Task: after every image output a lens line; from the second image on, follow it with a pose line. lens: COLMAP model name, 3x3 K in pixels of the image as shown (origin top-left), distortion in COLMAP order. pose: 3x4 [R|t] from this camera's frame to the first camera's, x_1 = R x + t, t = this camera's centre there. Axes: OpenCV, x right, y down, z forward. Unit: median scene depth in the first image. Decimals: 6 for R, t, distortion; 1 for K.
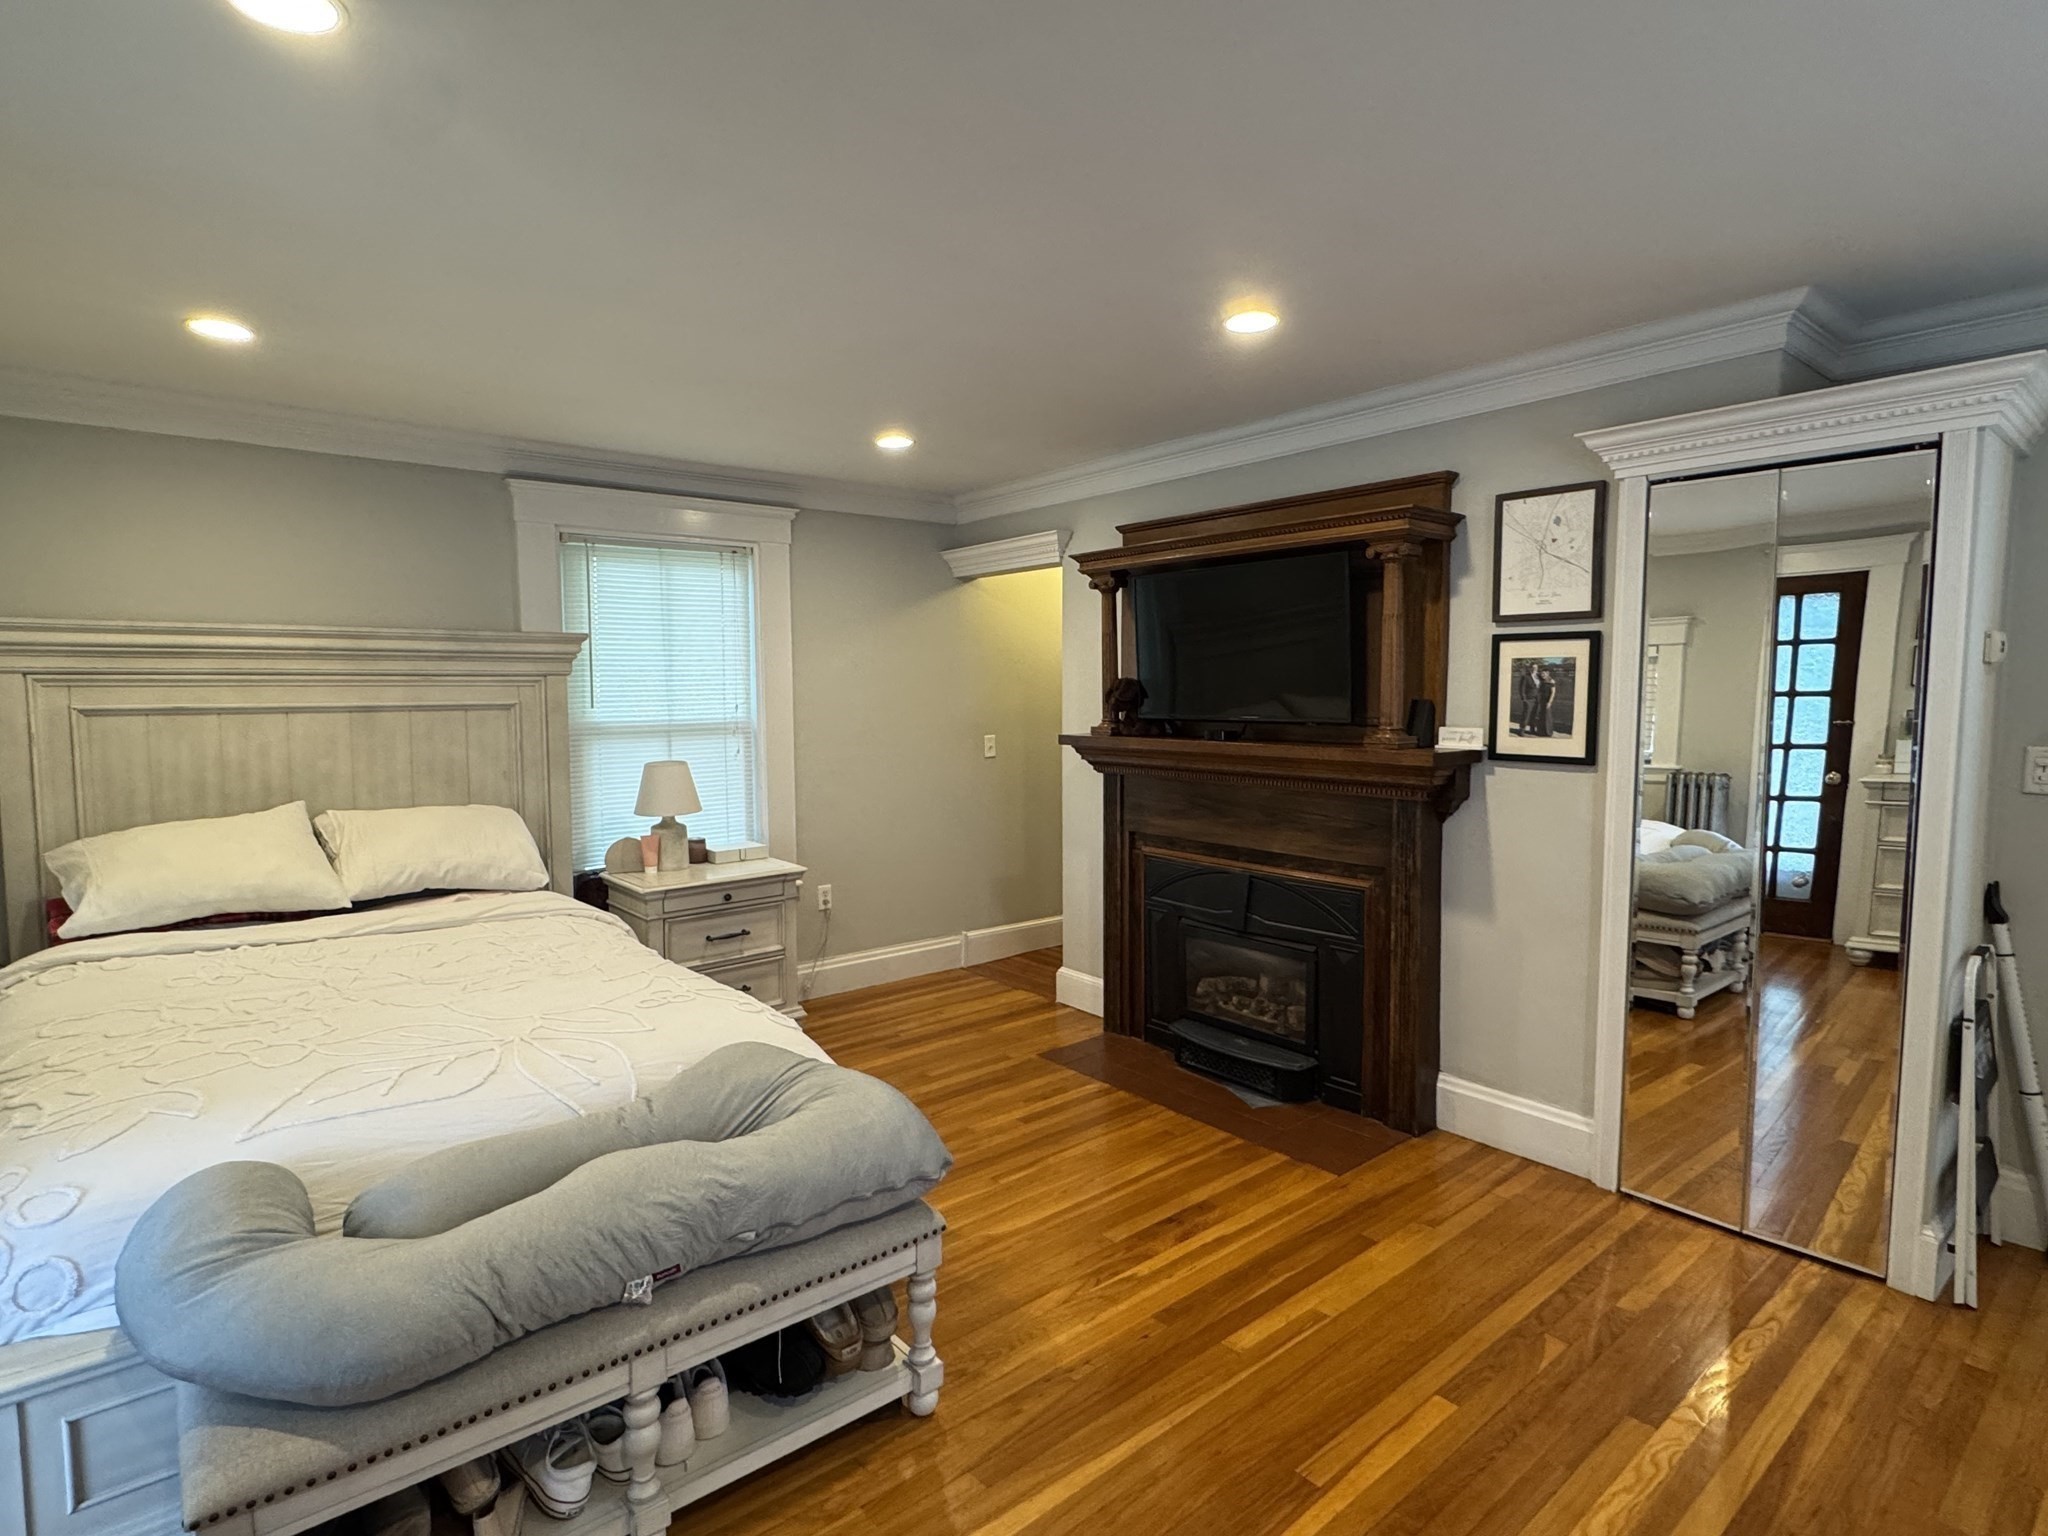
lens RADIAL K [[1059.9, 0, 1018.6], [0, 1059.9, 773.2], [0, 0, 1]] dist [-0.003983, -0.000324]
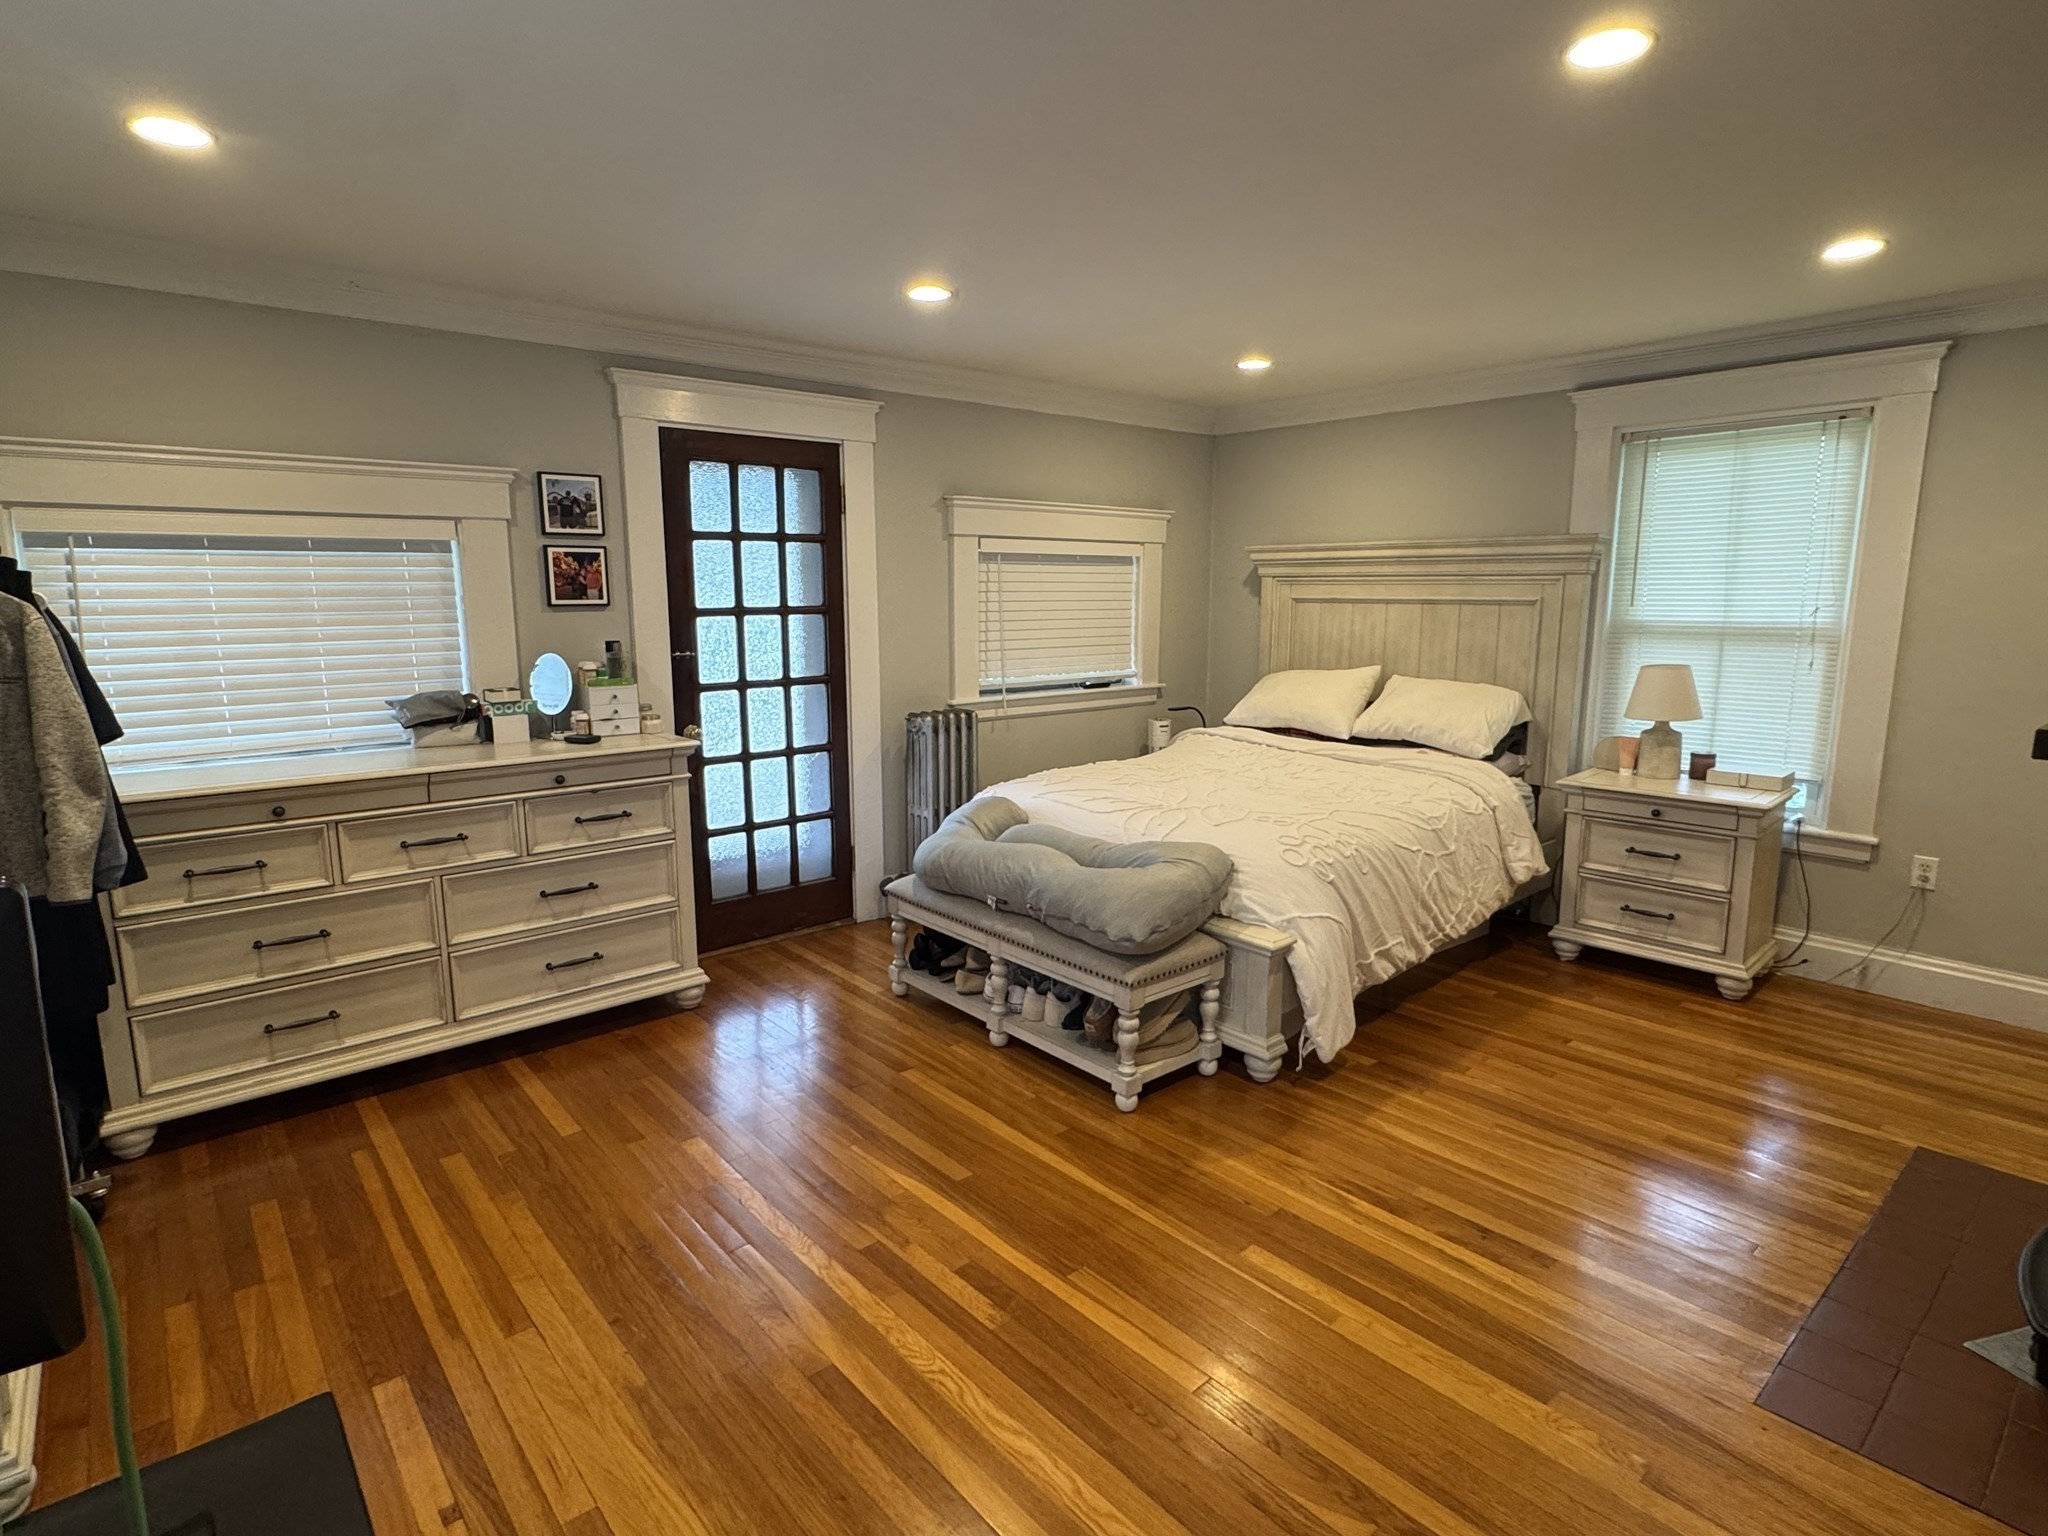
lens RADIAL K [[1059.9, 0, 1018.6], [0, 1059.9, 773.2], [0, 0, 1]] dist [-0.003983, -0.000324]
pose [[0.017723, 0.174332, -0.984527, 0.699664], [-0.081802, 0.981634, 0.172347, -0.035721], [0.996491, 0.077481, 0.031658, 0.453039]]
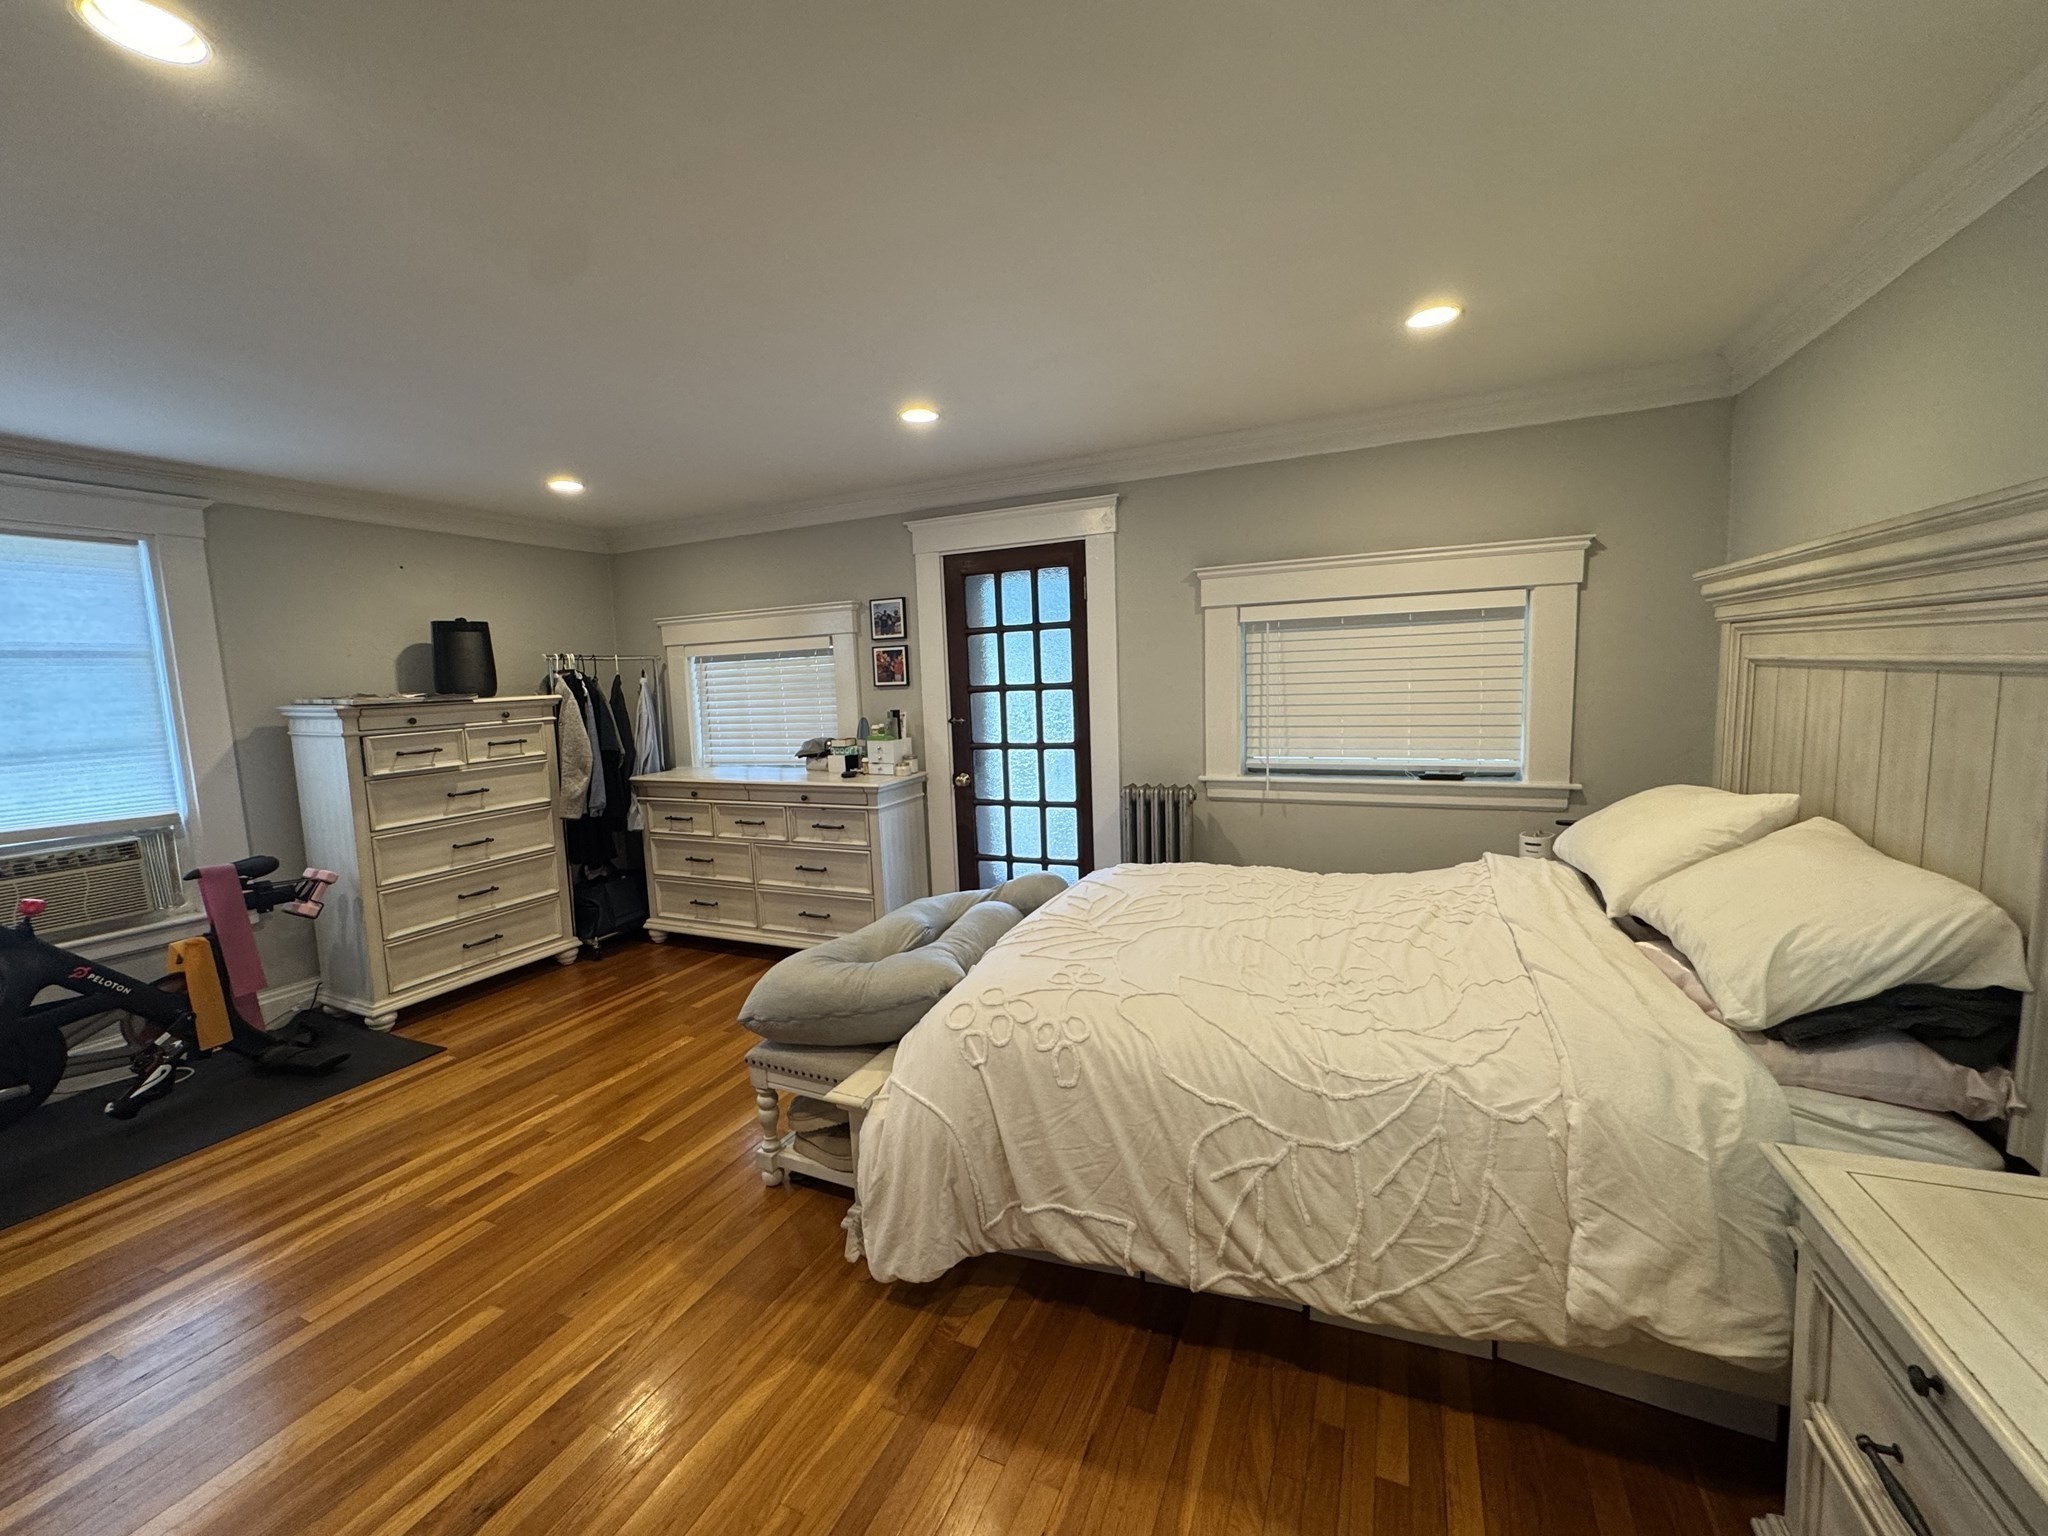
lens RADIAL K [[821.2, 0, 1024.0], [0, 821.2, 768.0], [0, 0, 1]] dist [0.001722, 0.000344]
pose [[-0.899886, 0.089433, -0.426857, 0.017936], [0.005389, 0.980954, 0.194163, -0.094749], [0.436092, 0.172424, -0.883229, 1.181257]]
